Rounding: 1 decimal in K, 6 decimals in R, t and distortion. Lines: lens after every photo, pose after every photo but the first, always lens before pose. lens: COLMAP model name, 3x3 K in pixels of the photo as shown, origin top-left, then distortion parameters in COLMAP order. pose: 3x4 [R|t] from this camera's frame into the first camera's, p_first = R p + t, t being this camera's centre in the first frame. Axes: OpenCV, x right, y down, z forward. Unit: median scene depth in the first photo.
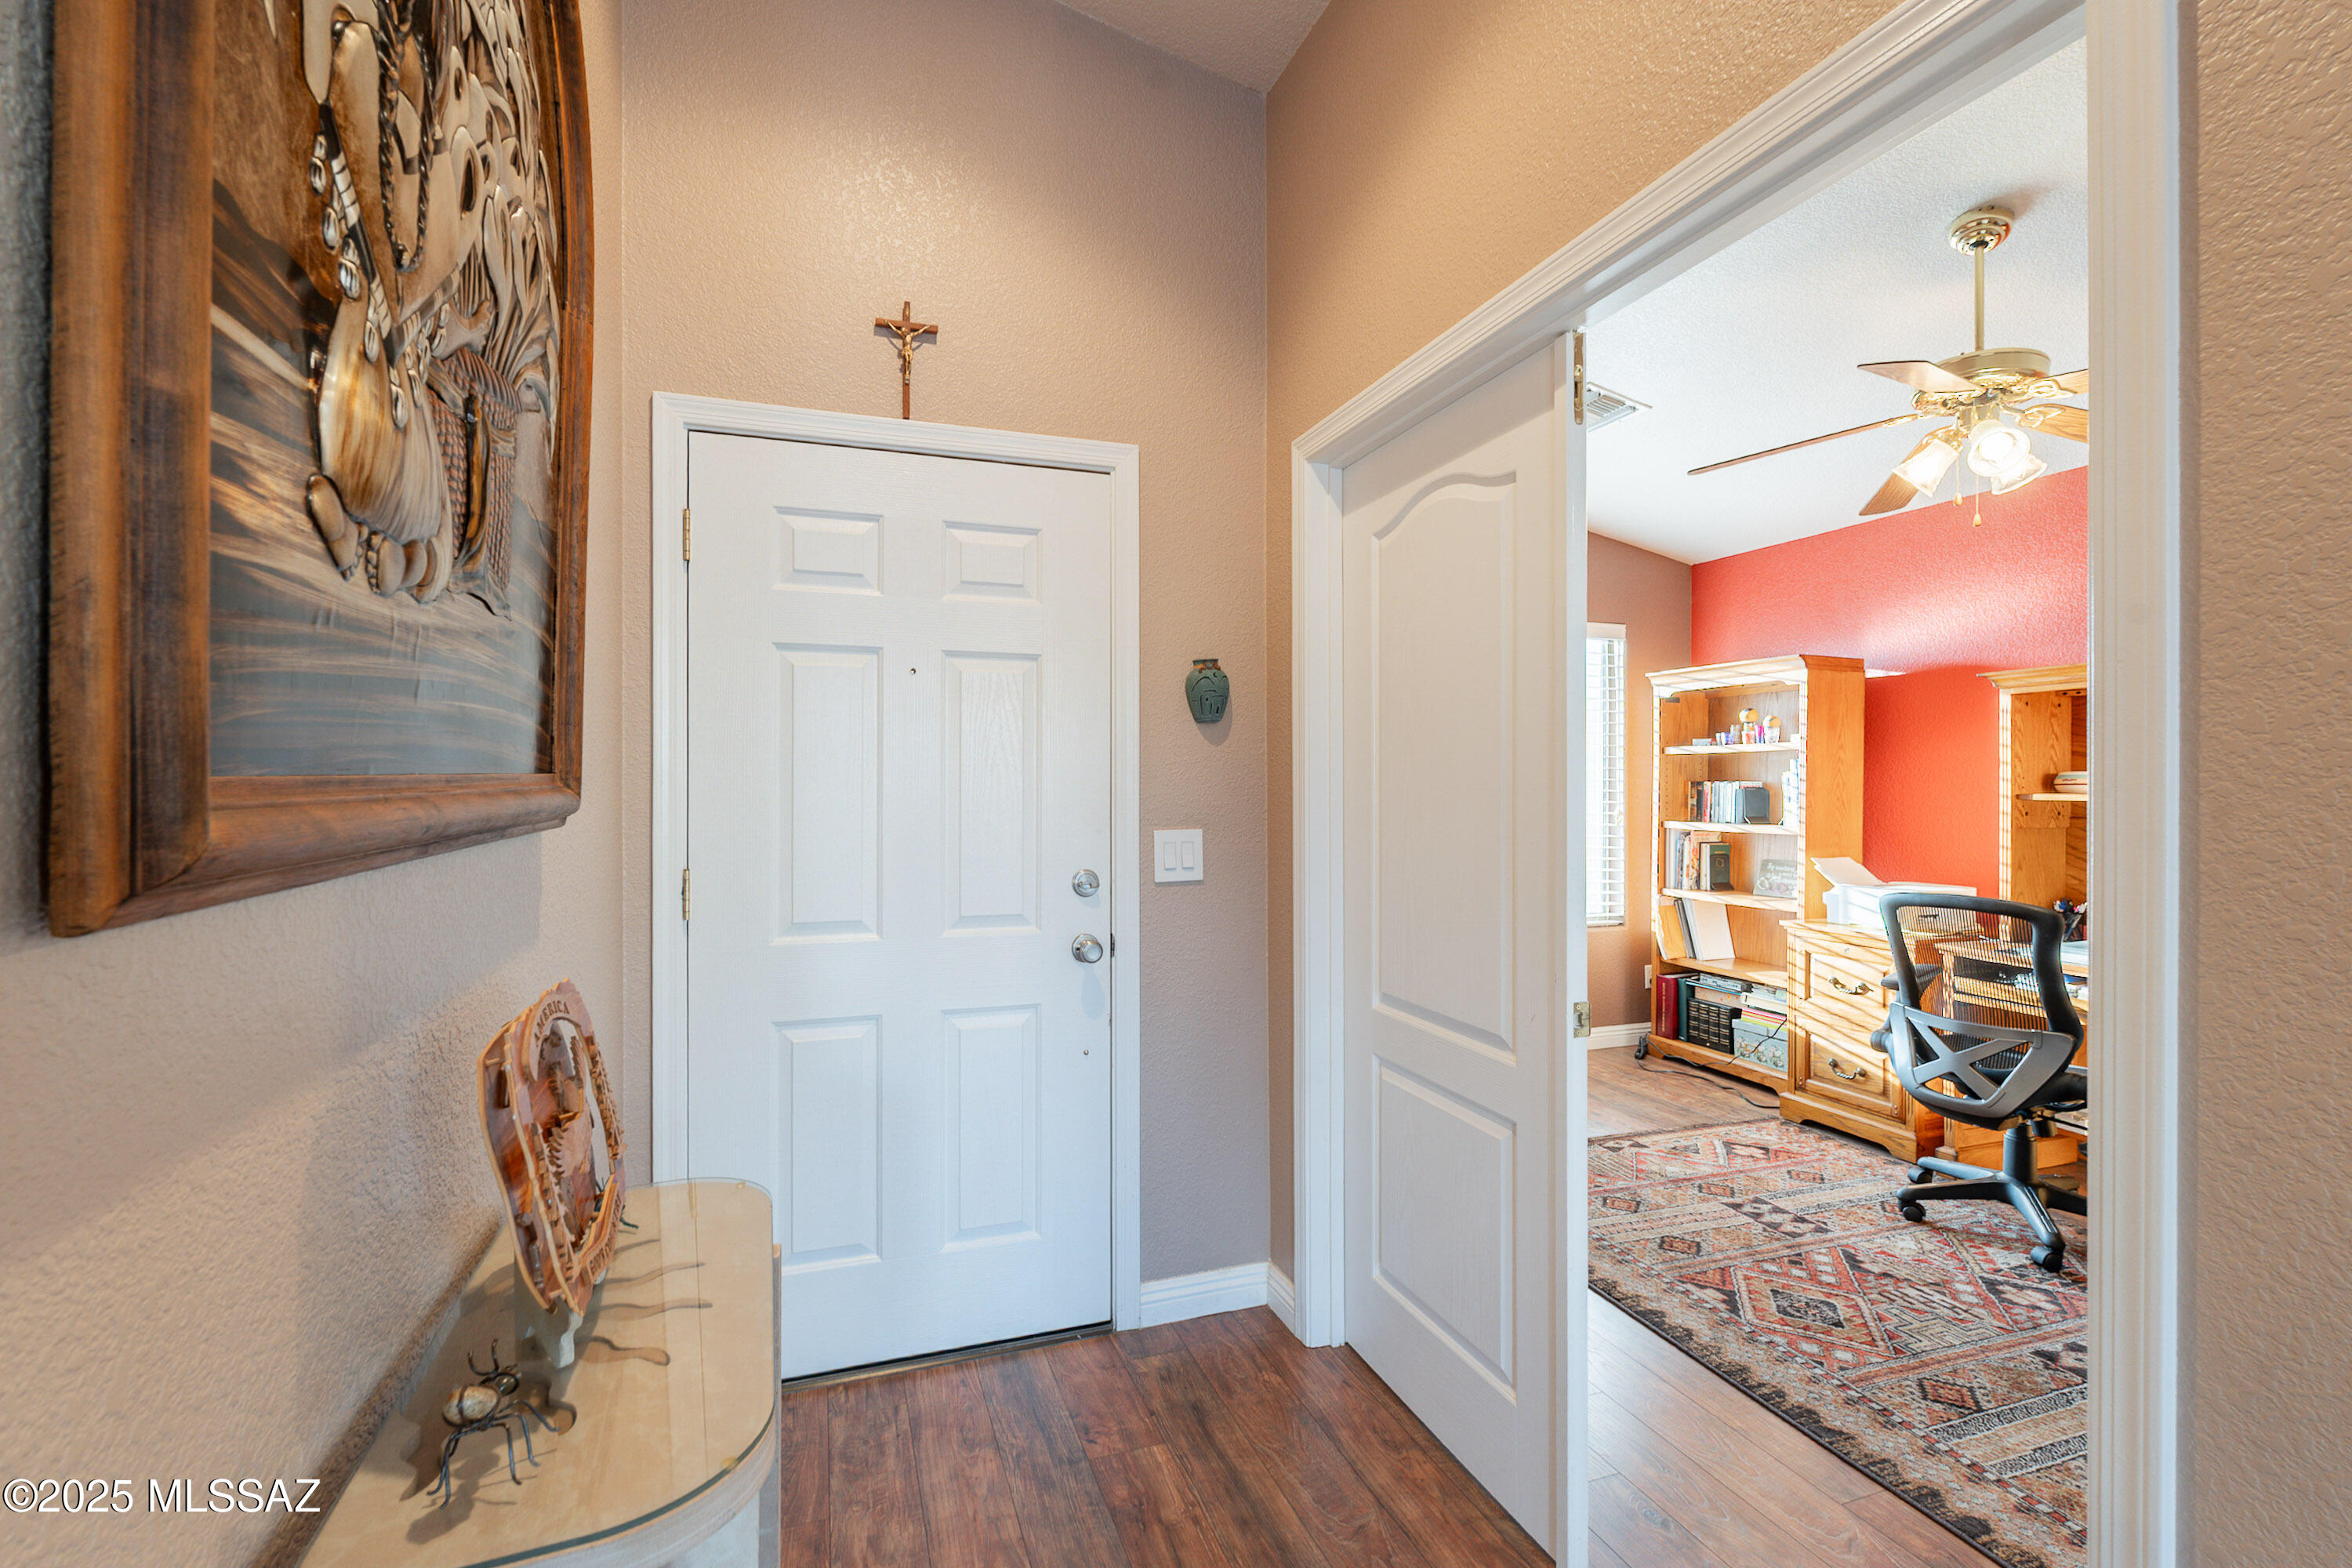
lens RADIAL K [[1028.6, 0, 1181.9], [0, 1028.6, 783.6], [0, 0, 1]] dist [-0.001048, 0.000166]
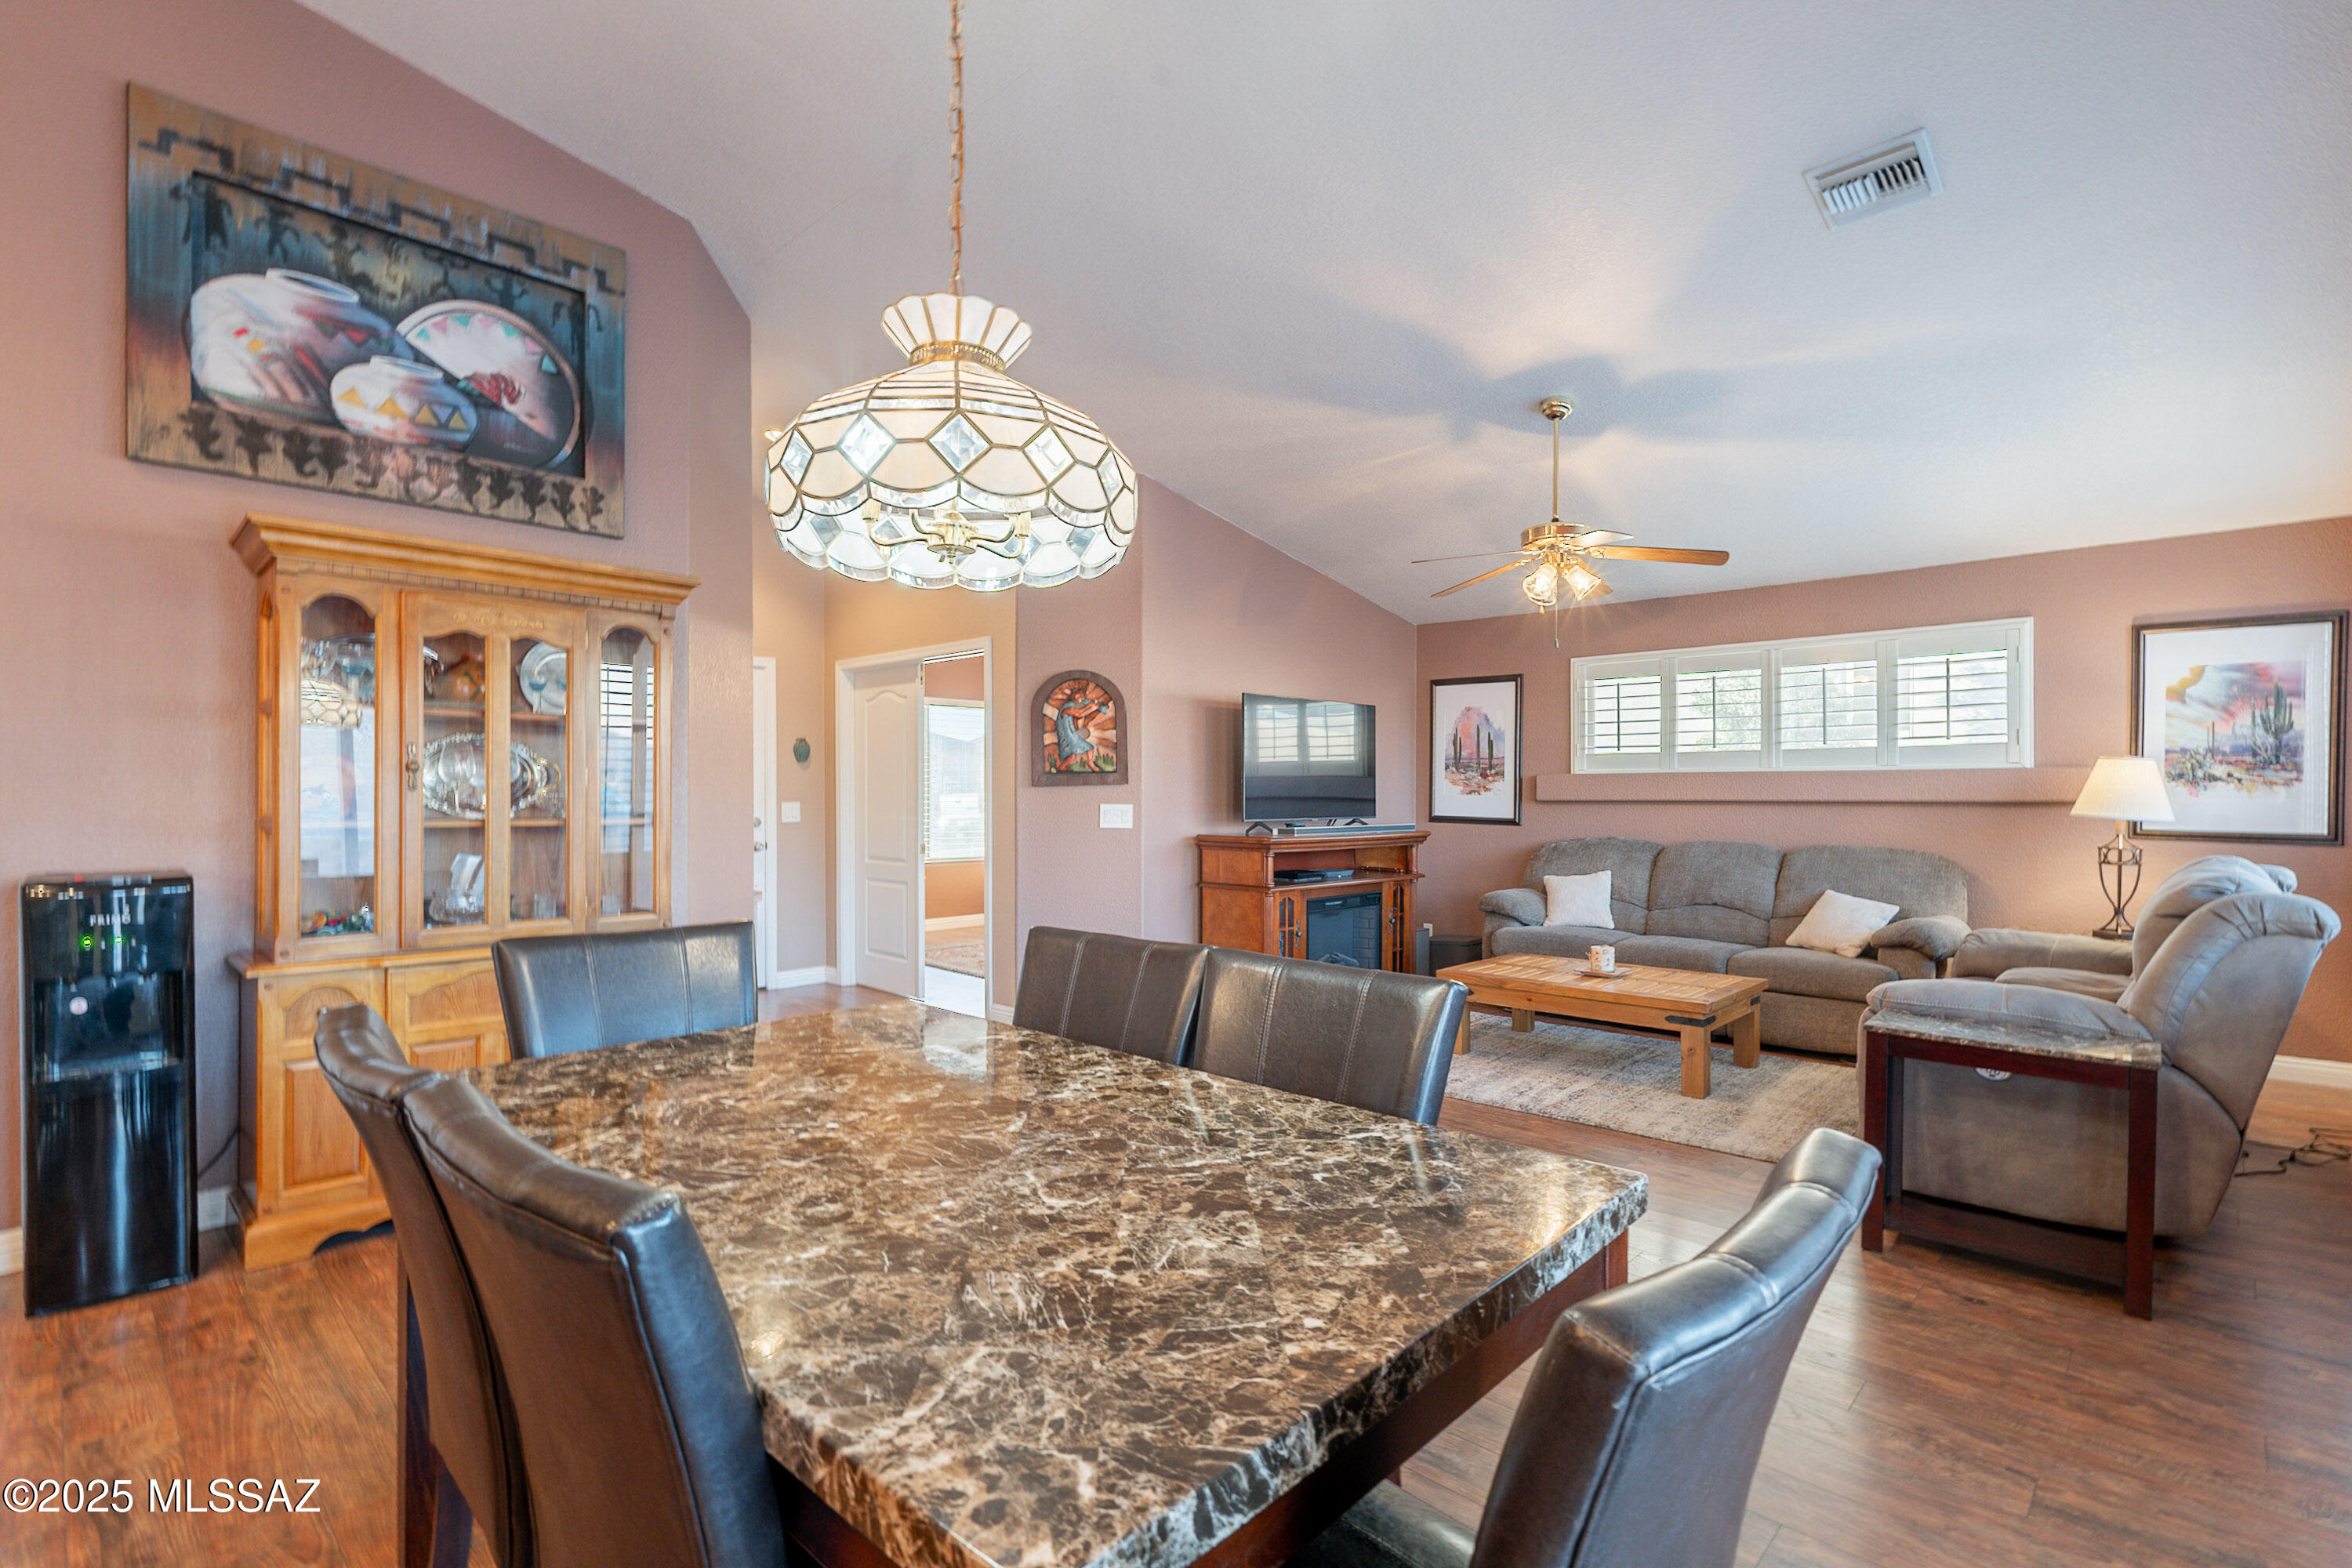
lens RADIAL K [[1081.4, 0, 1172.9], [0, 1081.4, 792.3], [0, 0, 1]] dist [0.000260, 0.000118]
pose [[0.894614, -0.001552, 0.446838, -0.610137], [-0.000037, 0.999994, 0.003546, 0.011522], [-0.446840, -0.003189, 0.894608, -3.218088]]
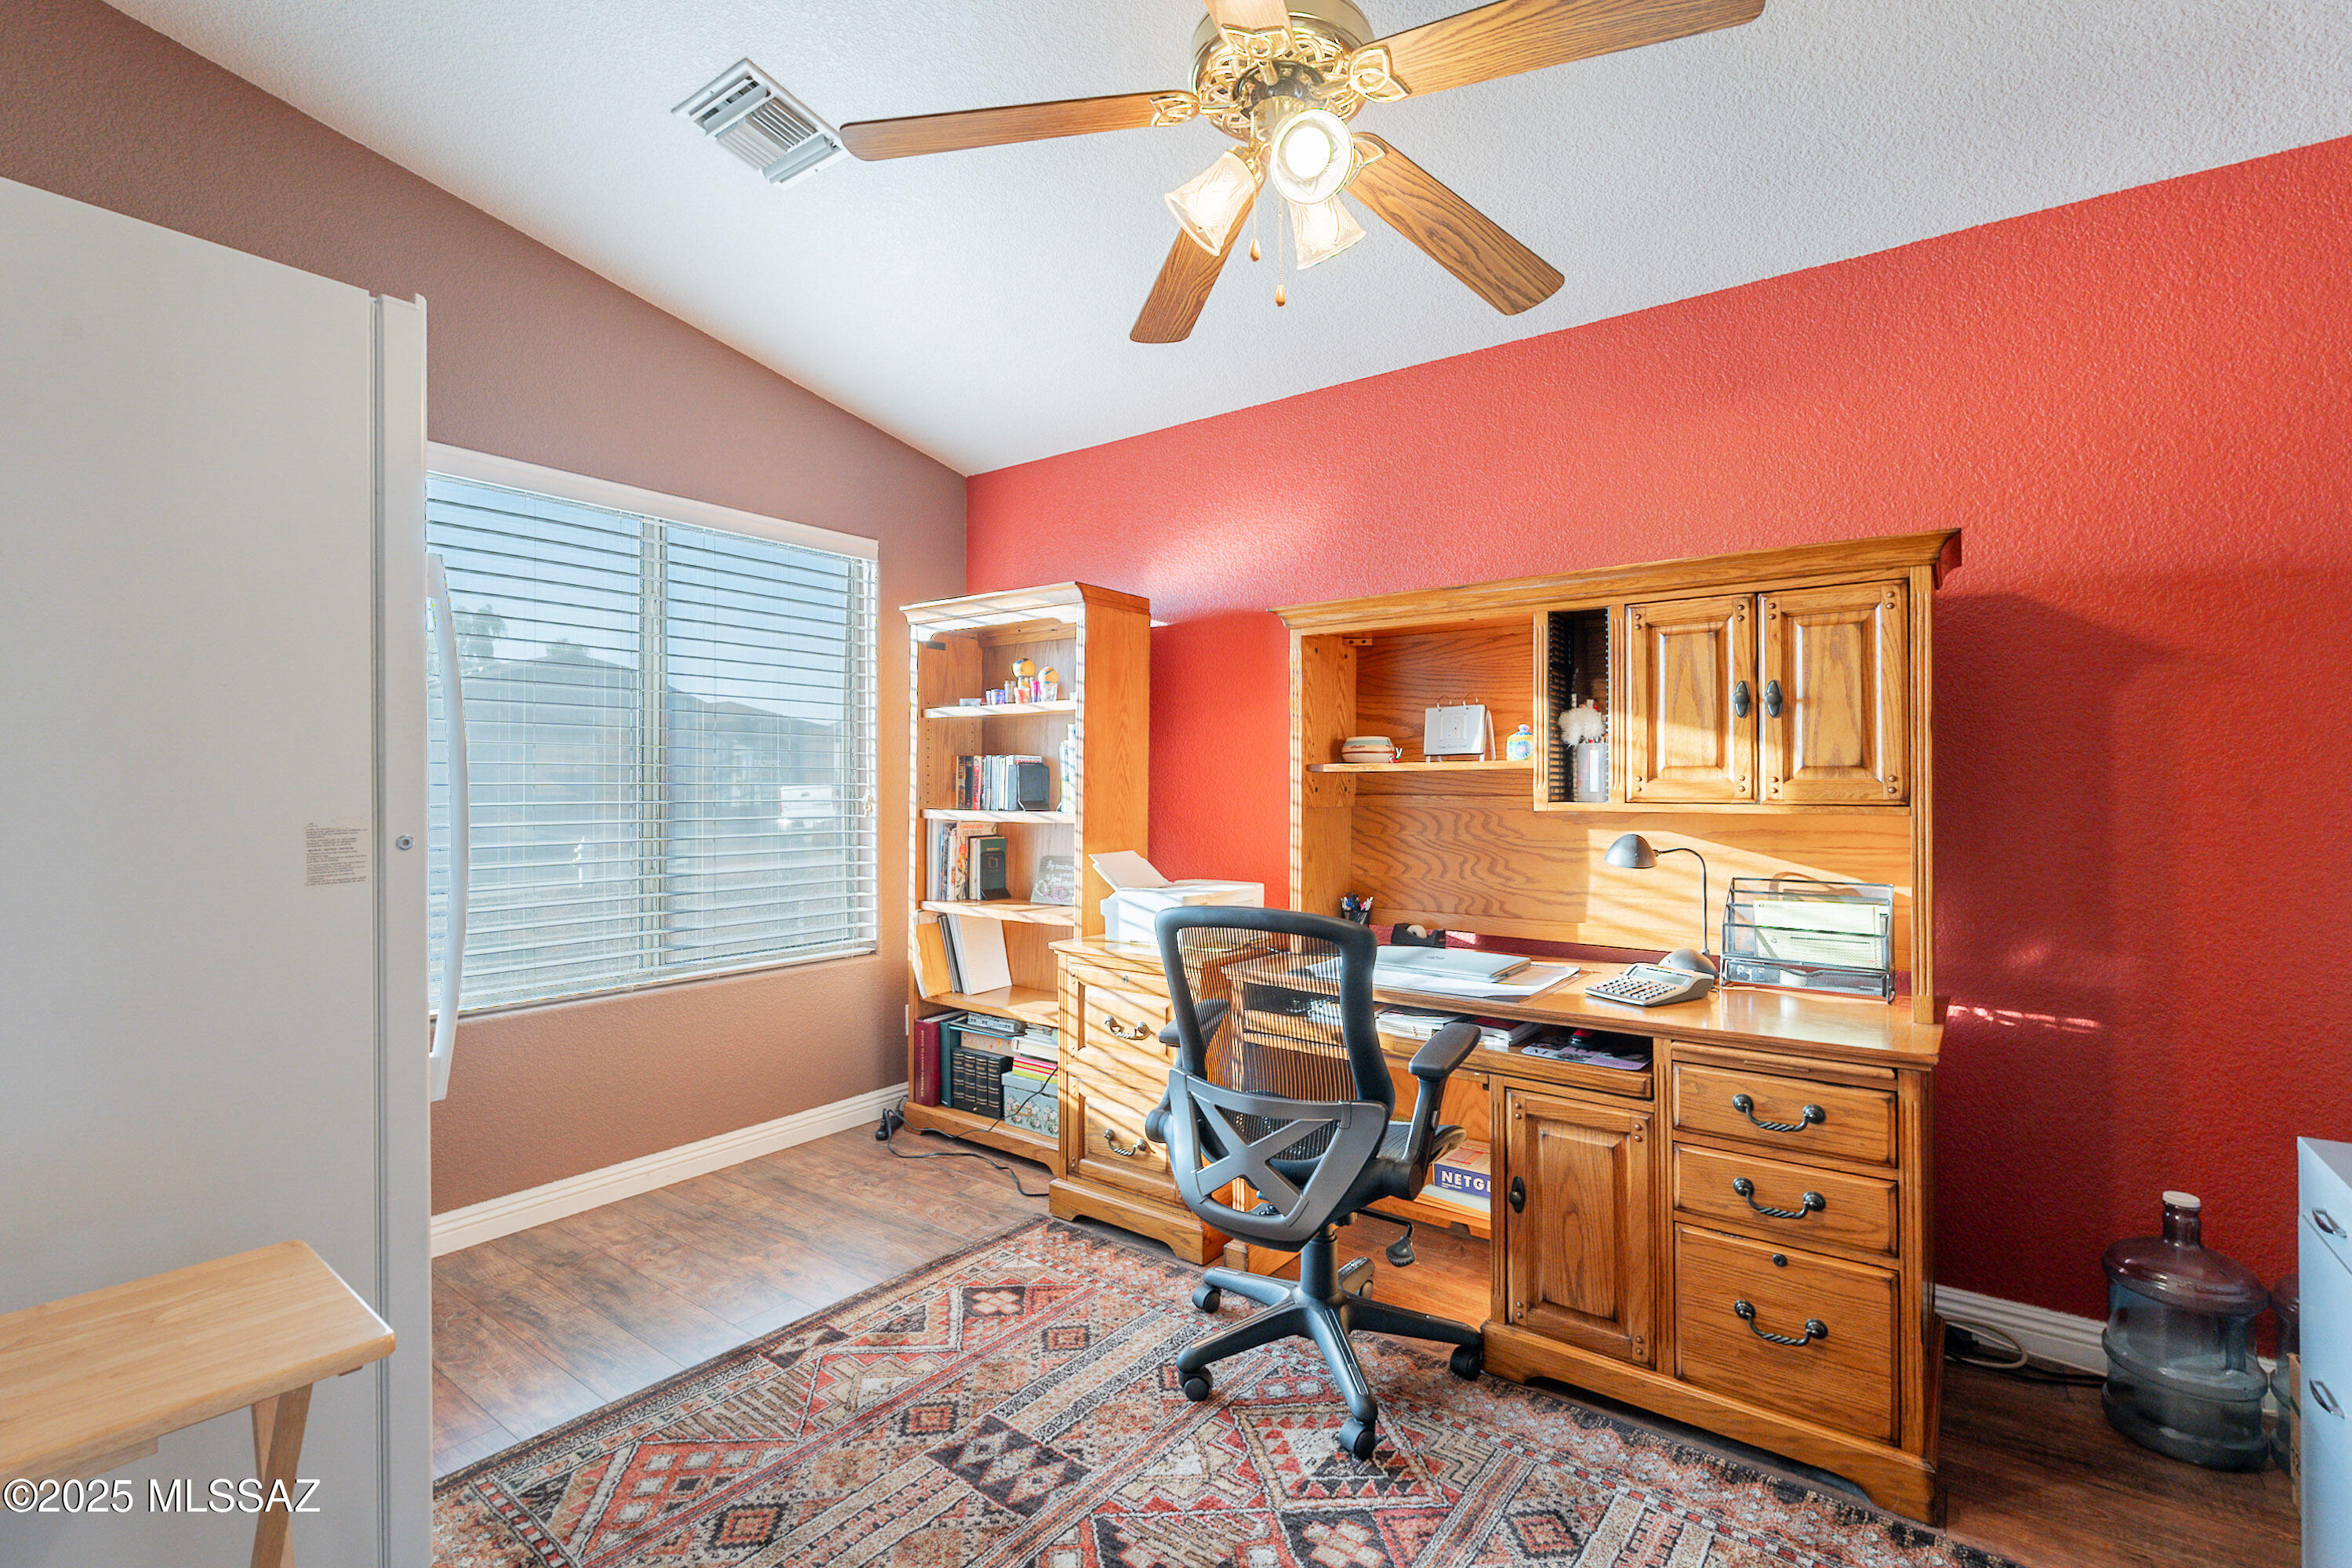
lens RADIAL K [[1050.2, 0, 1176.0], [0, 1050.2, 784.0], [0, 0, 1]] dist [-0.000813, -0.000575]
pose [[0.830615, -0.003376, 0.556837, 0.261585], [0.001131, 0.999990, 0.004376, 0.019798], [-0.556846, -0.003005, 0.830610, 0.360029]]
